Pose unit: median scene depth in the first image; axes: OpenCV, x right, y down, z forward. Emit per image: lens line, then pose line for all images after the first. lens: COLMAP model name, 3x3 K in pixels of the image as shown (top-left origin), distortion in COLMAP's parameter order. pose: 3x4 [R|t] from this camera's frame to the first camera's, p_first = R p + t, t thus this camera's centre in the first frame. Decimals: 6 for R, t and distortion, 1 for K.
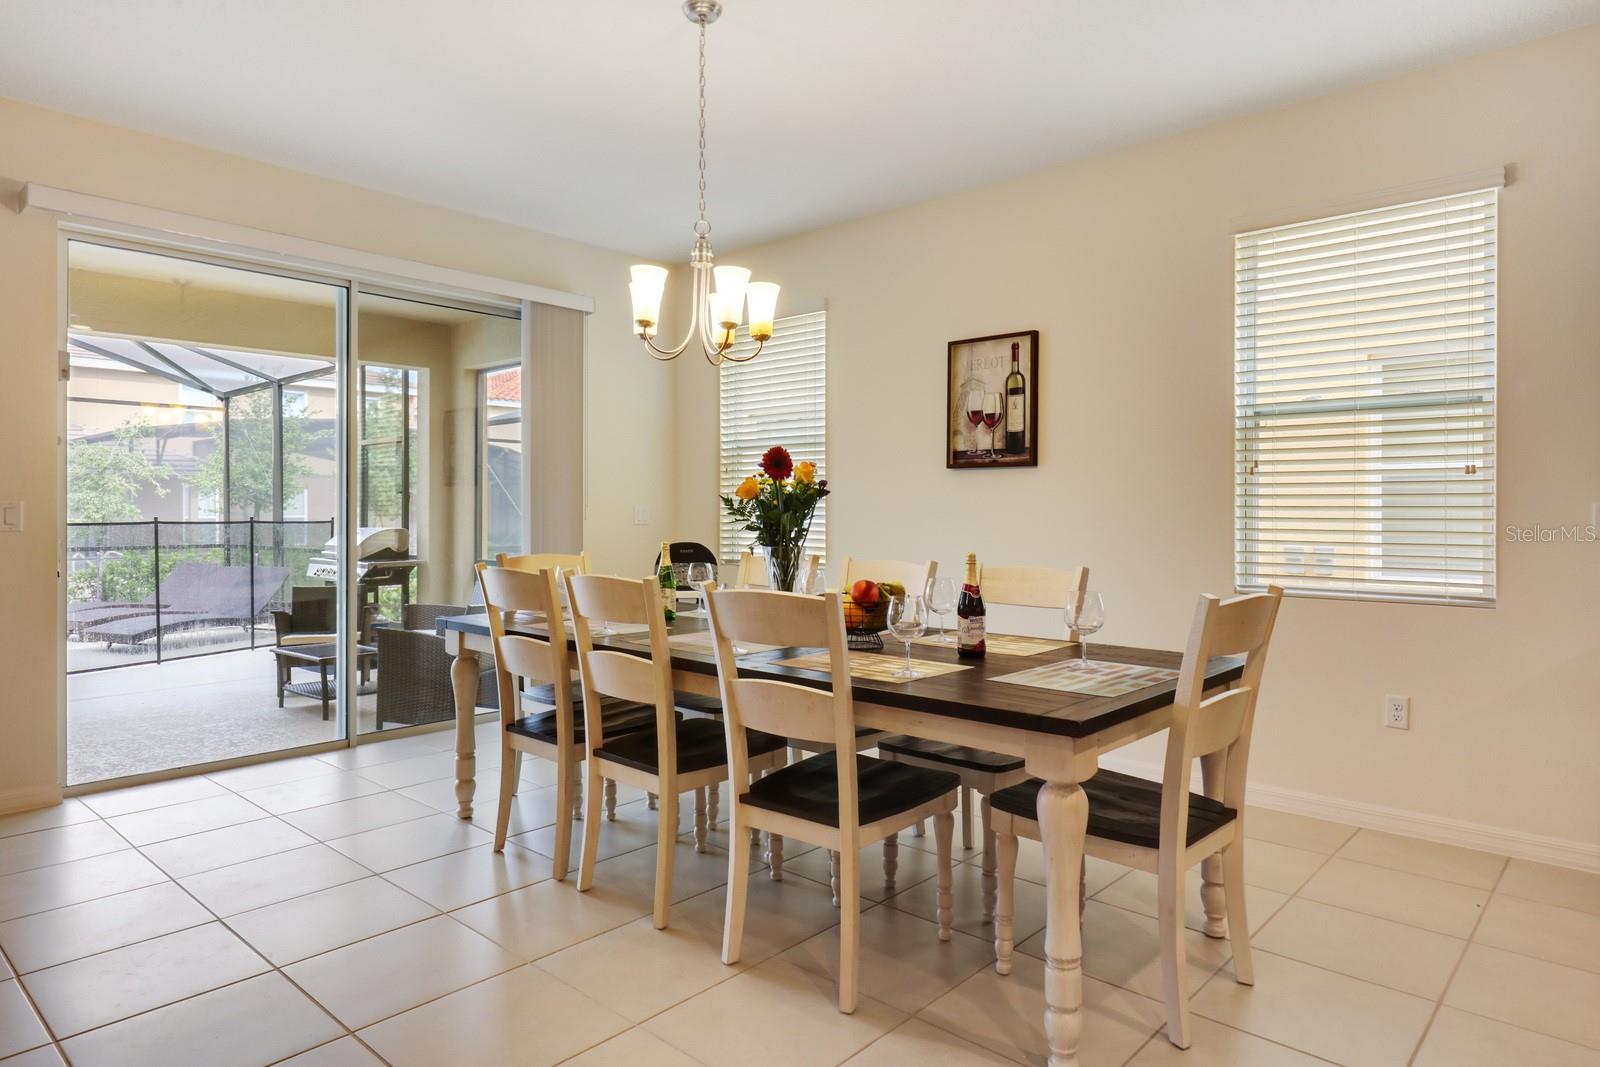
lens RADIAL K [[976.9, 0, 821.1], [0, 976.9, 510.1], [0, 0, 1]] dist [0.003228, -0.003824]
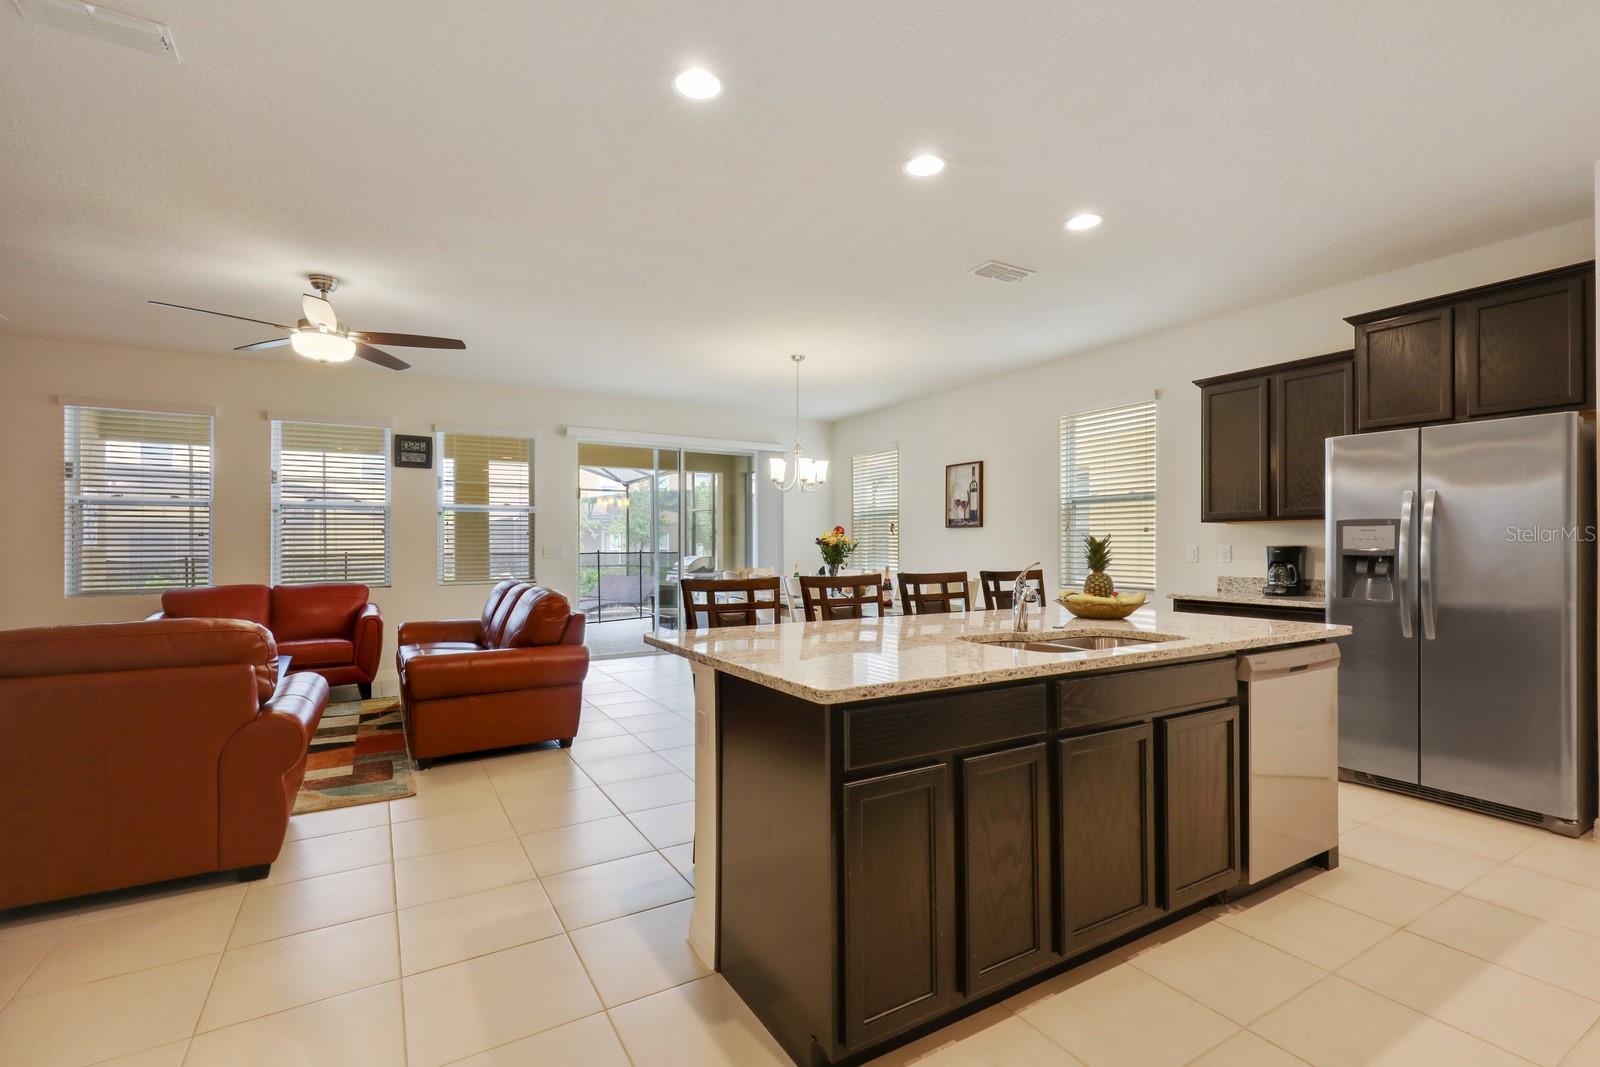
lens RADIAL K [[736.1, 0, 803.8], [0, 736.1, 539.7], [0, 0, 1]] dist [0.023457, -0.005157]
pose [[0.953945, -0.005164, -0.299937, 0.195106], [0.004096, 0.999983, -0.004187, -0.007962], [0.299953, 0.002765, 0.953950, -0.351585]]
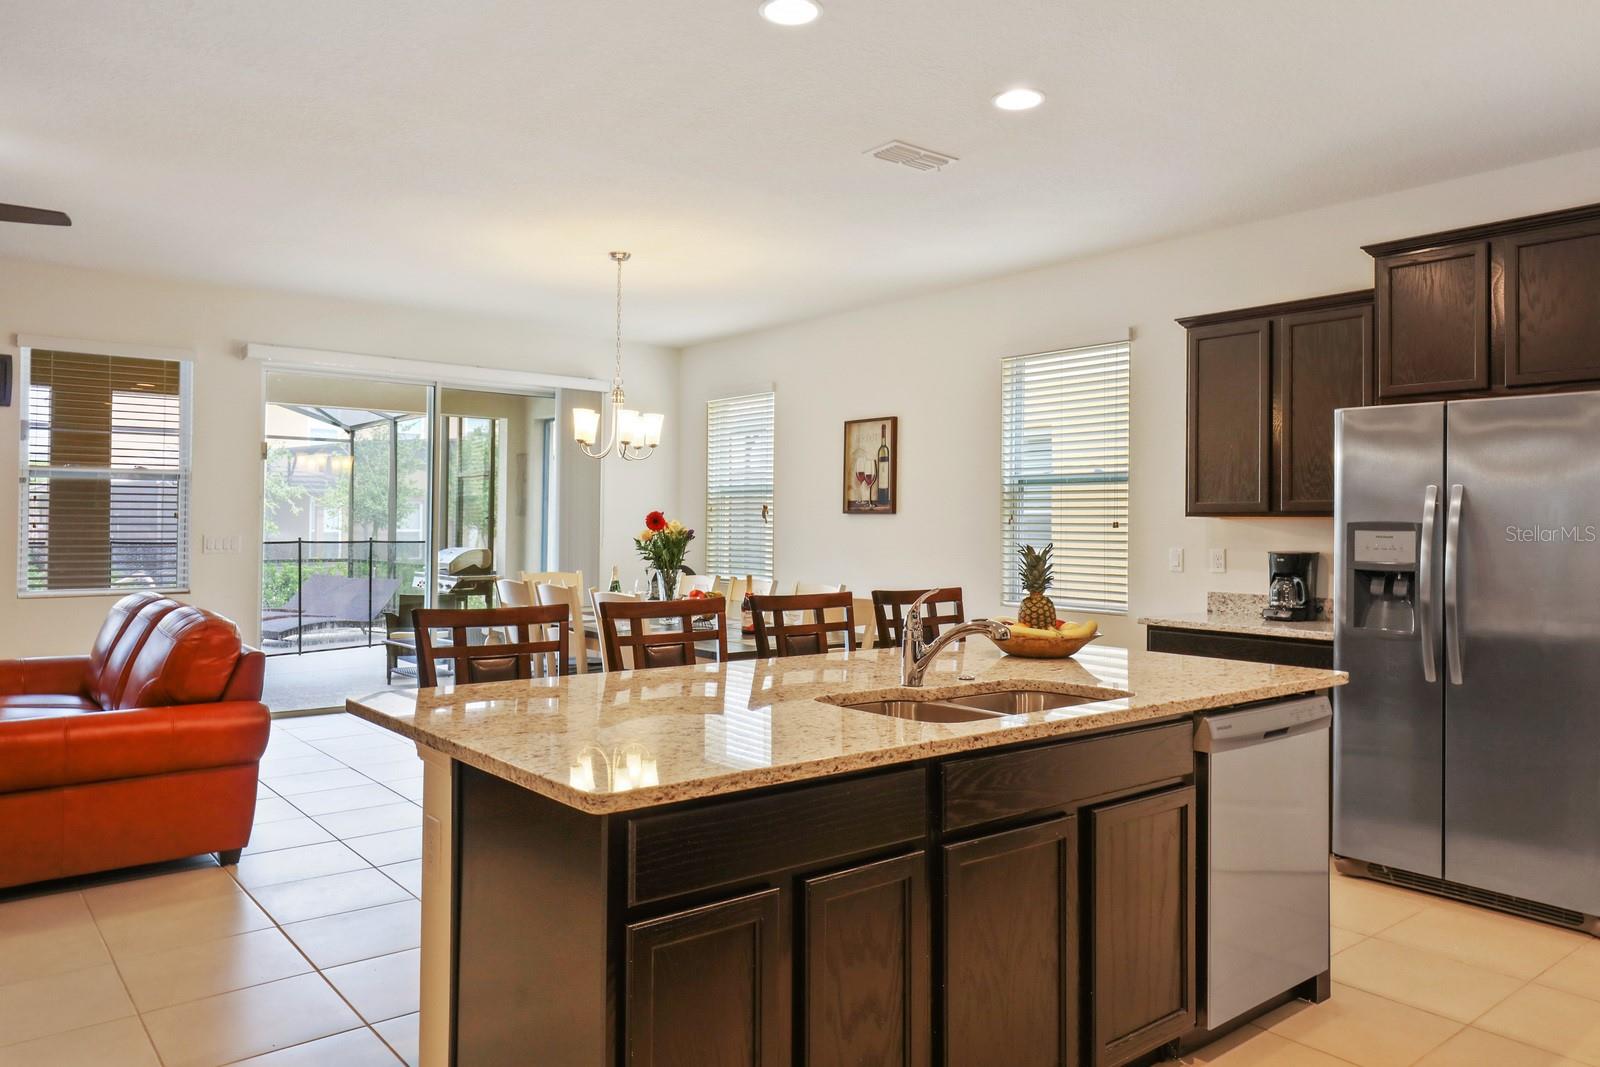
lens RADIAL K [[1136.6, 0, 807.6], [0, 1136.6, 497.4], [0, 0, 1]] dist [0.006736, 0.008286]
pose [[0.987037, 0.003916, -0.160446, 0.212990], [-0.007511, 0.999734, -0.021808, -0.019167], [0.160317, 0.022730, 0.986804, -0.367071]]
